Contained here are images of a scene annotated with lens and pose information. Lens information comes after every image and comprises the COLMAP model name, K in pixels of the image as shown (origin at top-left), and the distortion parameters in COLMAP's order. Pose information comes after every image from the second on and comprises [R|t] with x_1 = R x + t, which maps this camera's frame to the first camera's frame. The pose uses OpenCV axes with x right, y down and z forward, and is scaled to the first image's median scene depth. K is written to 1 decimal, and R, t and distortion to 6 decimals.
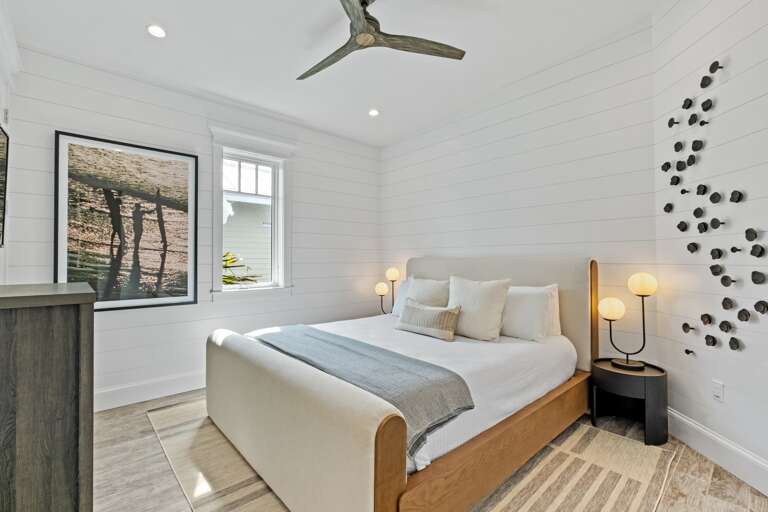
lens RADIAL K [[342.5, 0, 378.3], [0, 342.5, 254.0], [0, 0, 1]] dist [0.001519, 0.000181]
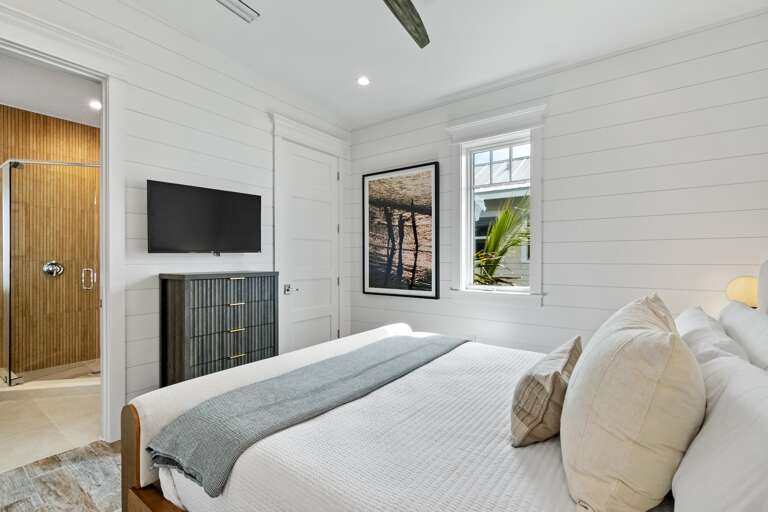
lens RADIAL K [[342.5, 0, 378.3], [0, 342.5, 254.0], [0, 0, 1]] dist [0.001519, 0.000181]
pose [[0.223077, -0.011058, -0.974738, 0.514187], [0.014054, 0.999868, -0.008126, 0.009725], [0.974700, -0.011886, 0.223203, 0.627529]]
